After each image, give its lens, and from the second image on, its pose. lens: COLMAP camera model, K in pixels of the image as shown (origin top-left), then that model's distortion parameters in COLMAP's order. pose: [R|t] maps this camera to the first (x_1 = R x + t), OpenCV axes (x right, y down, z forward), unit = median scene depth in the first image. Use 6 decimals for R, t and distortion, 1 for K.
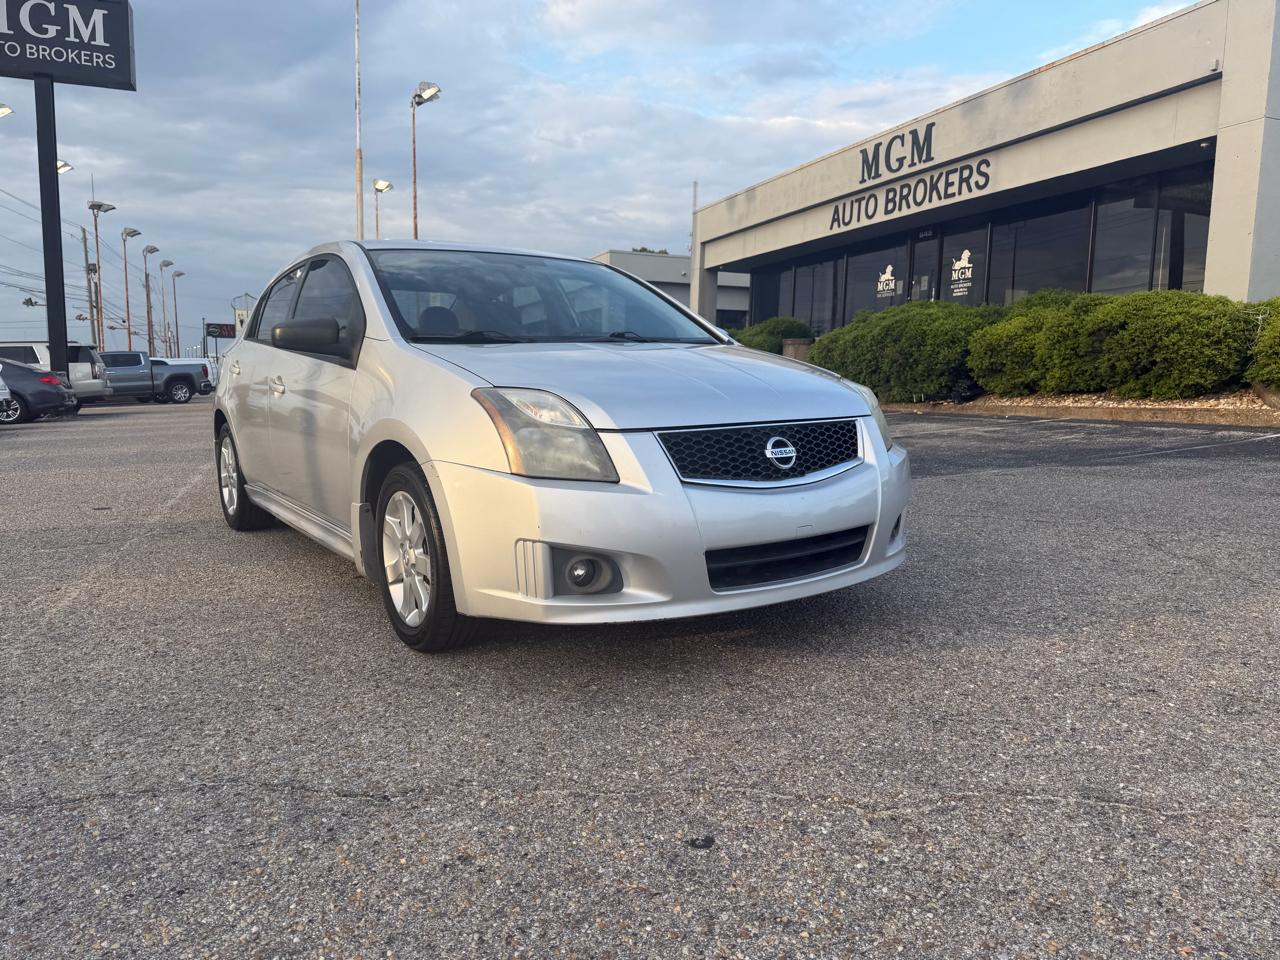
lens RADIAL K [[917.4, 0, 635.9], [0, 917.4, 486.5], [0, 0, 1]] dist [0.021124, -0.028306]
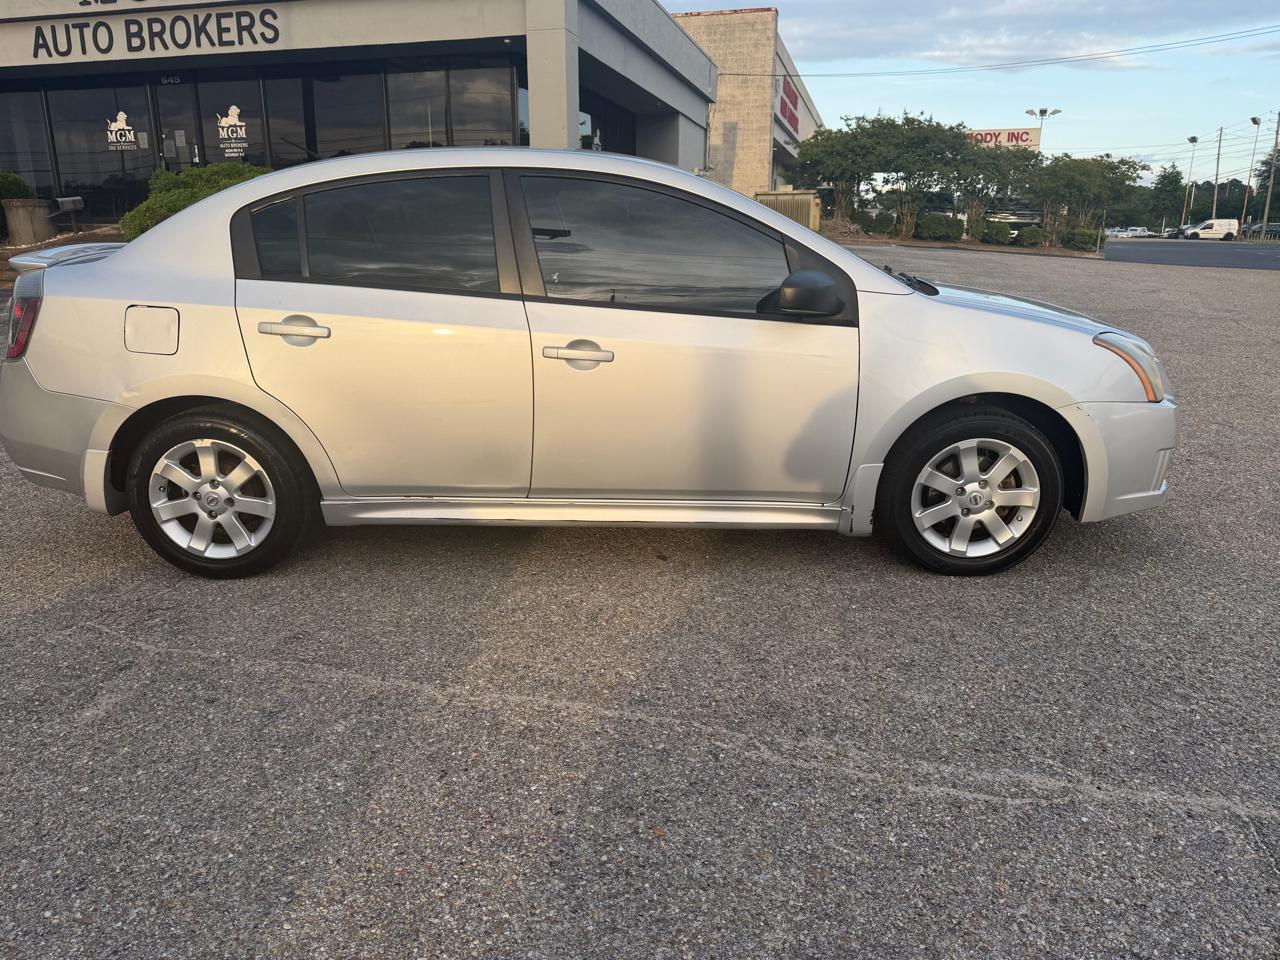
lens RADIAL K [[917.4, 0, 638.0], [0, 917.4, 487.3], [0, 0, 1]] dist [0.021124, -0.028306]
pose [[0.565867, -0.235970, 0.790008, -0.300093], [0.108293, 0.971141, 0.212505, -0.047319], [-0.817353, -0.034697, 0.575091, 0.156255]]
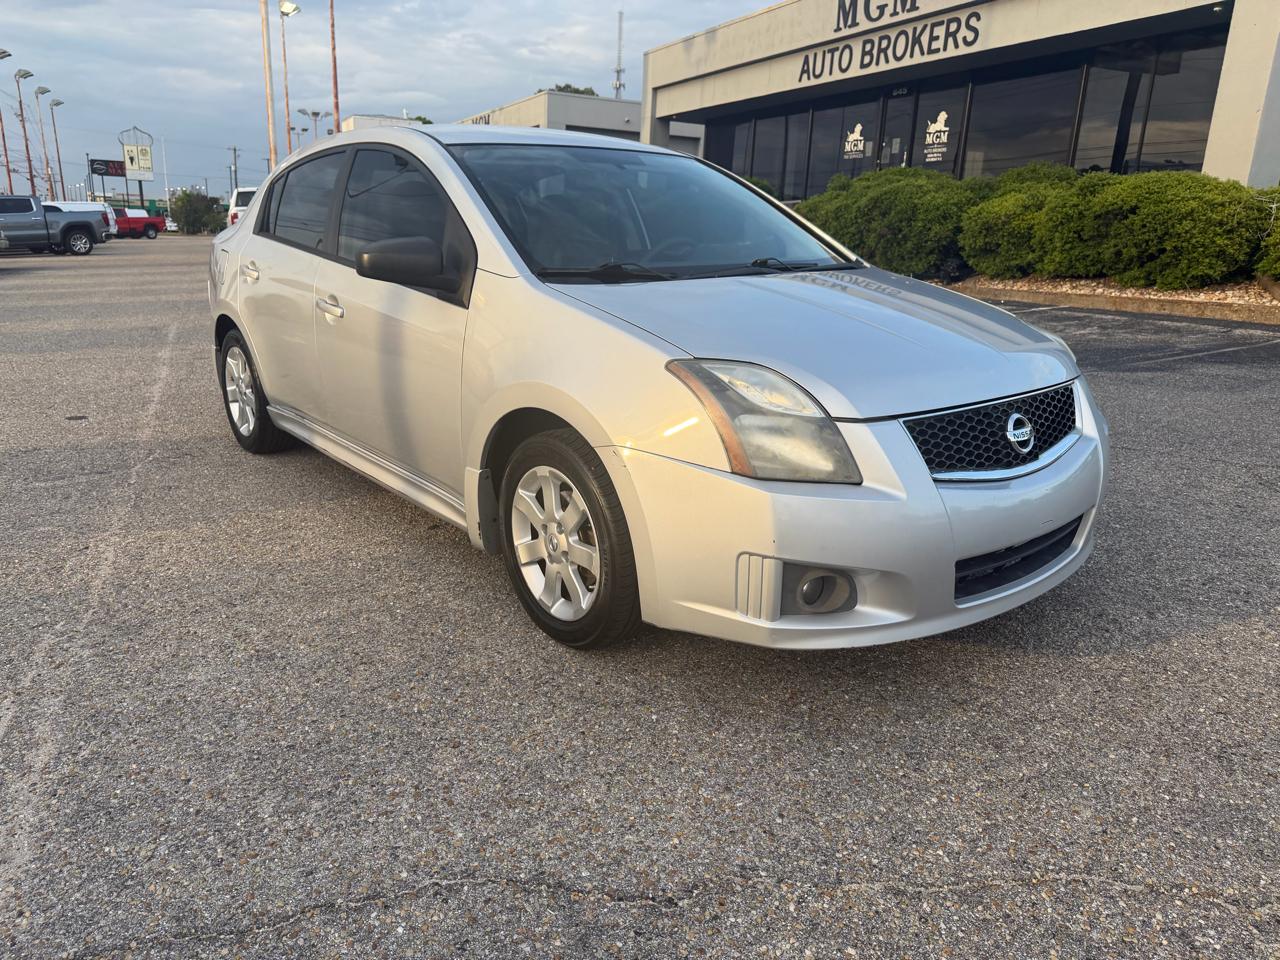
lens RADIAL K [[917.4, 0, 627.9], [0, 917.4, 488.3], [0, 0, 1]] dist [0.021124, -0.028306]
pose [[0.996746, -0.002263, 0.080580, -0.056084], [-0.010508, 0.987429, 0.157711, -0.024395], [-0.079924, -0.158044, 0.984192, 0.035530]]
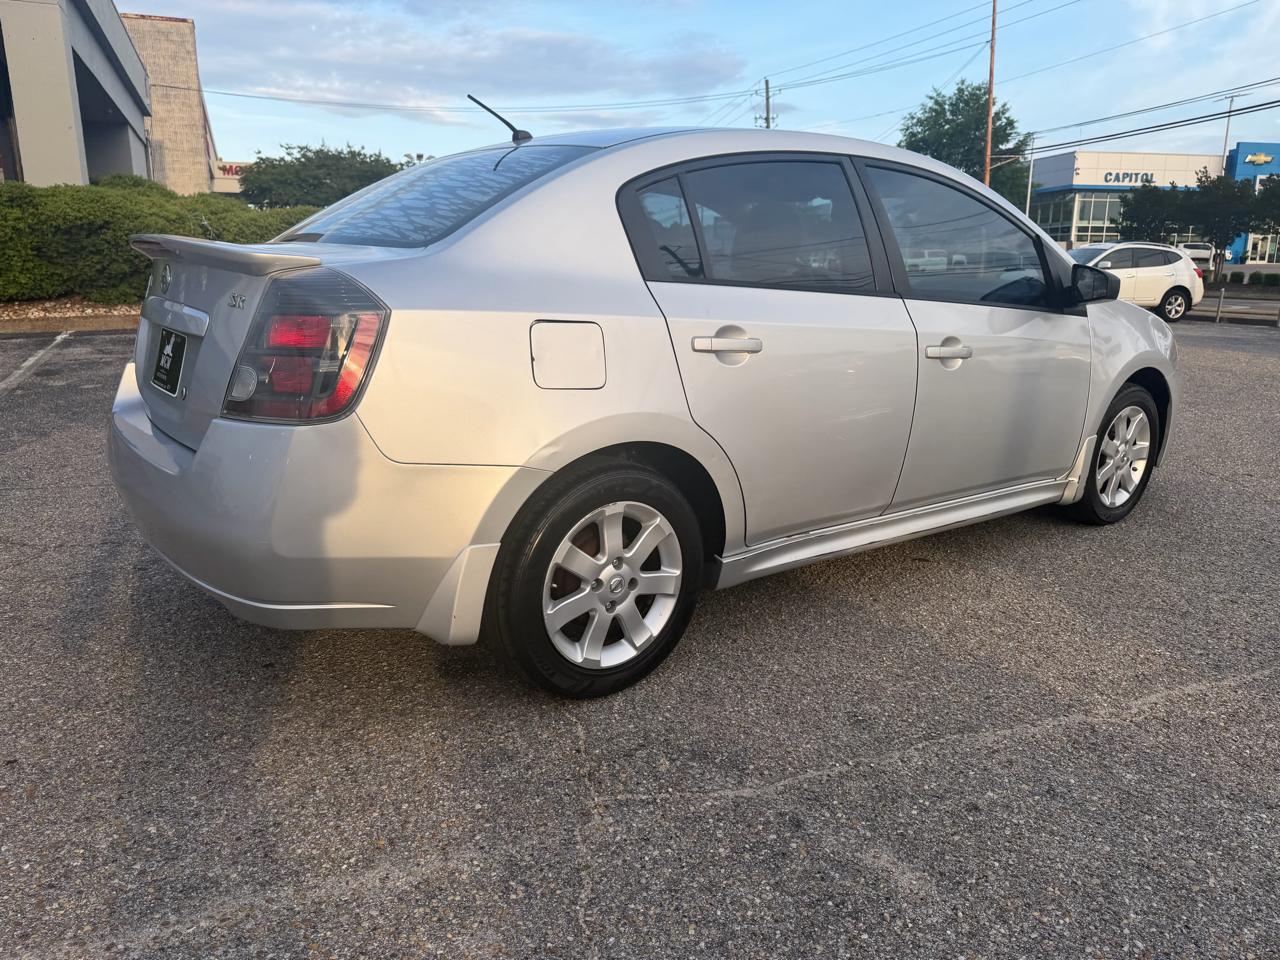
lens RADIAL K [[917.4, 0, 637.5], [0, 917.4, 485.2], [0, 0, 1]] dist [0.021124, -0.028306]
pose [[-0.051860, -0.244388, 0.968290, -0.336986], [0.119055, 0.961167, 0.248967, -0.066135], [-0.991532, 0.128191, -0.020750, 0.385993]]
